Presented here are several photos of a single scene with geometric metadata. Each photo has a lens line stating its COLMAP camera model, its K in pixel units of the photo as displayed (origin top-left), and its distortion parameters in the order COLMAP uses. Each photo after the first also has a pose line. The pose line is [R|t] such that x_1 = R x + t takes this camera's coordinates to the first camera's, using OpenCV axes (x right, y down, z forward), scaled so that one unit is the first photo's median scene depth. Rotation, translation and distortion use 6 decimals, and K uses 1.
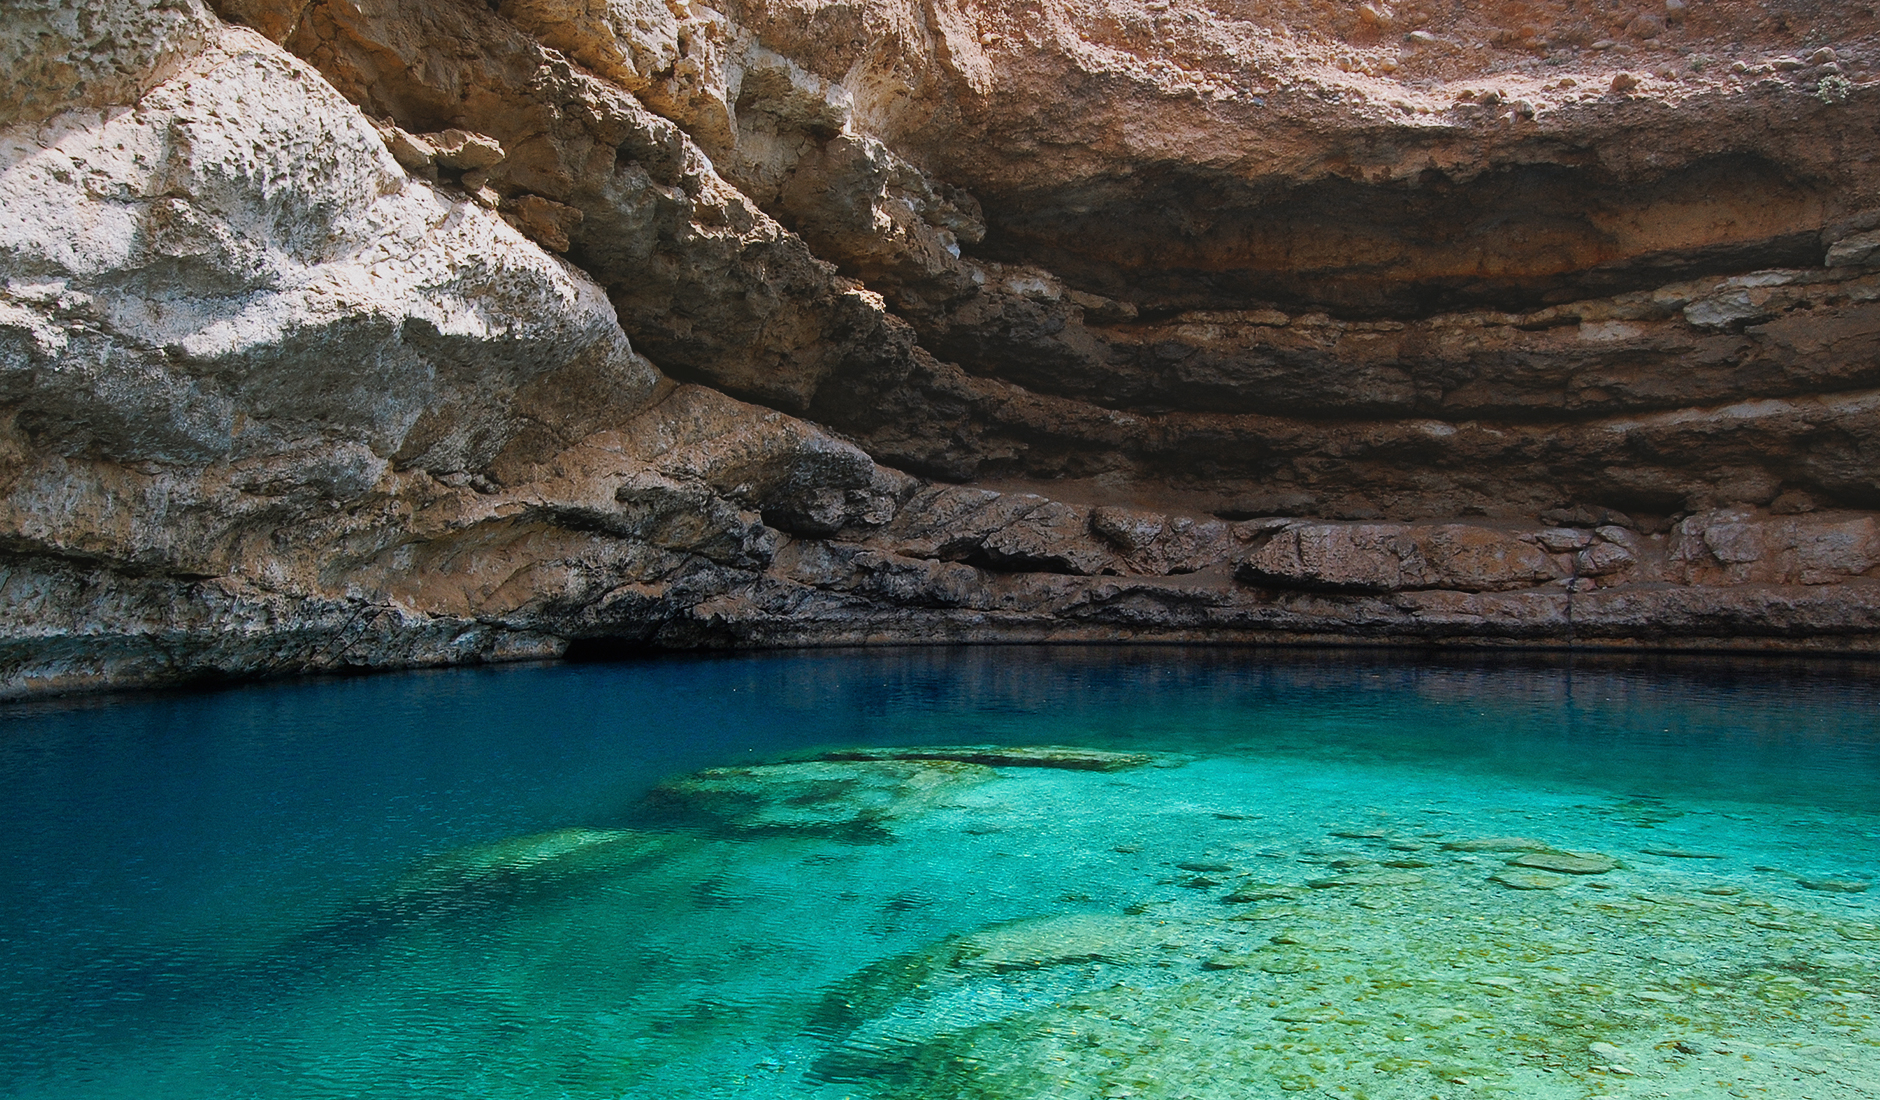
lens RADIAL K [[1460.6, 0, 936.8], [0, 1460.6, 634.7], [0, 0, 1]] dist [-0.083453, 0.001728]
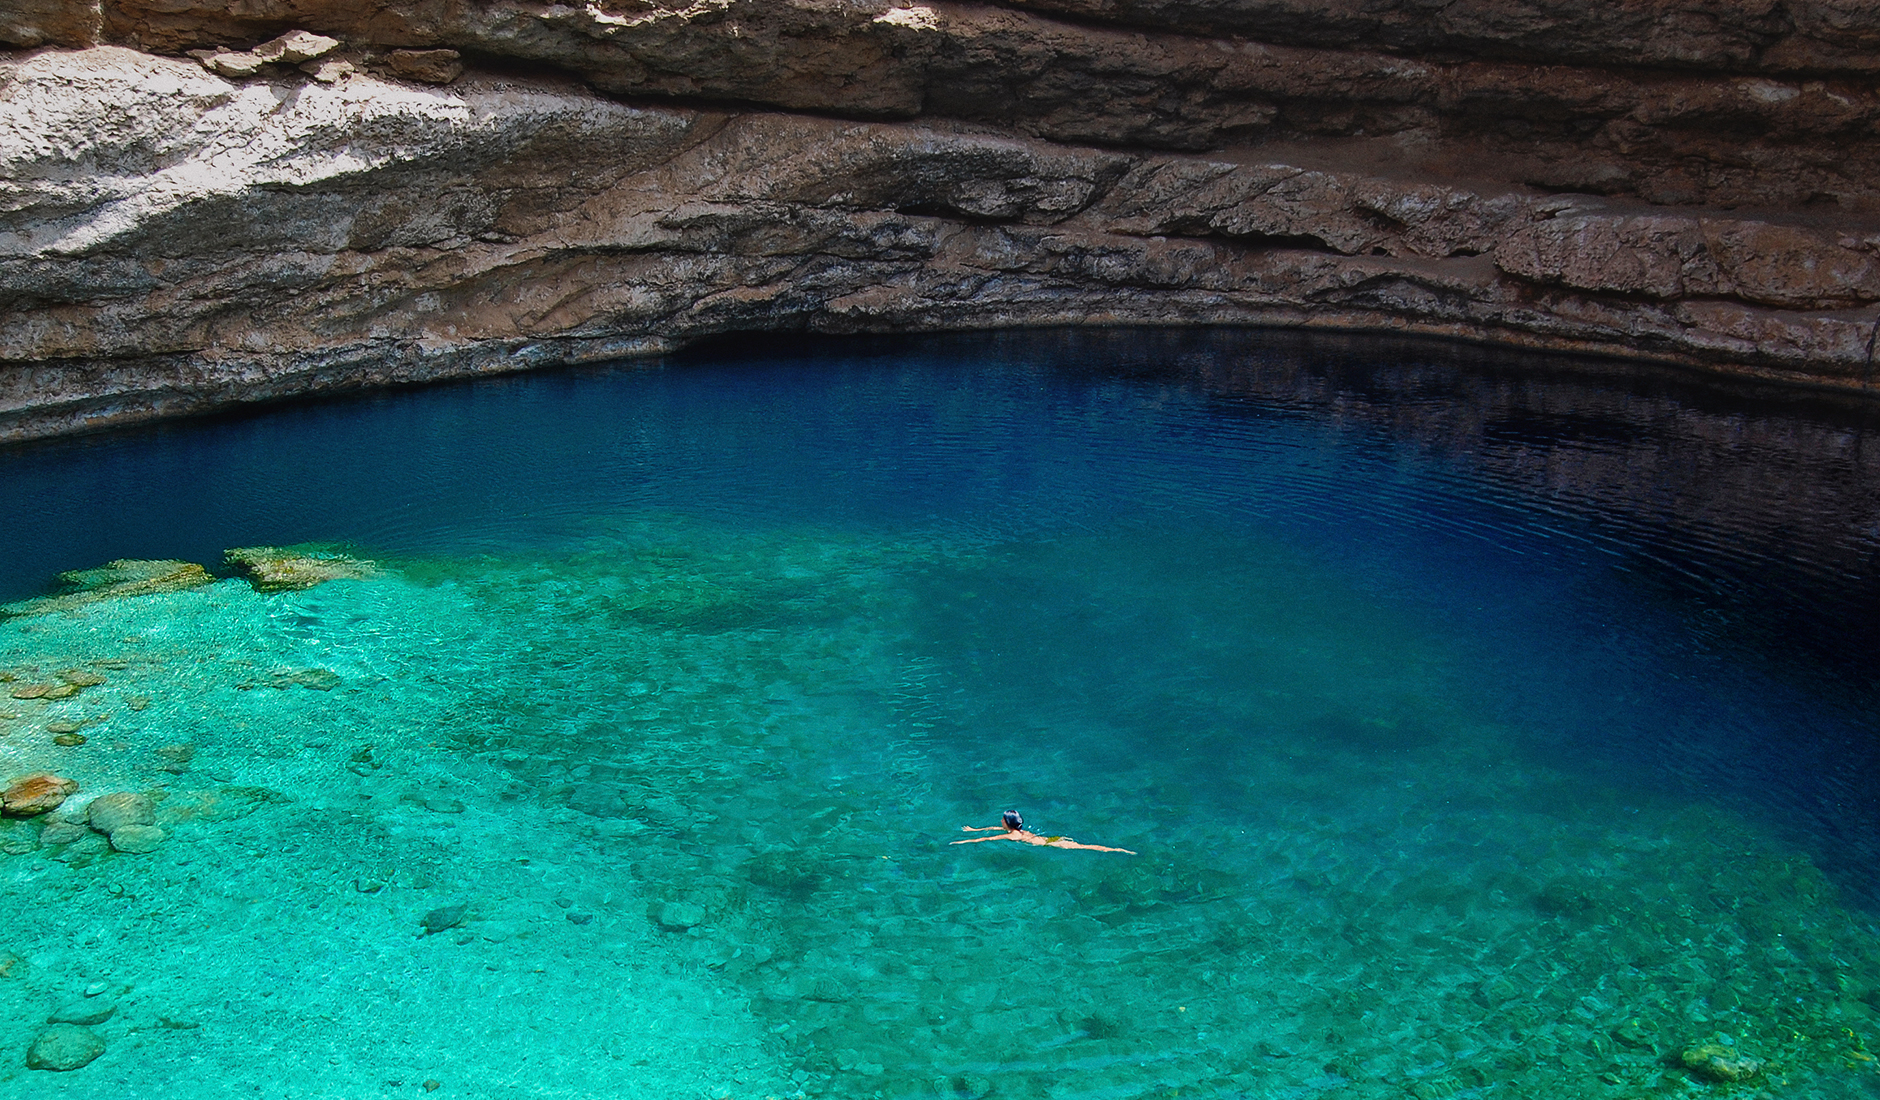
lens RADIAL K [[1779.9, 0, 940.7], [0, 1779.9, 676.4], [0, 0, 1]] dist [-0.065797, 0.009665]
pose [[0.843100, 0.165902, -0.511525, 0.549138], [-0.009419, 0.955631, 0.294414, -0.124048], [0.537674, -0.243403, 0.807256, -0.083580]]
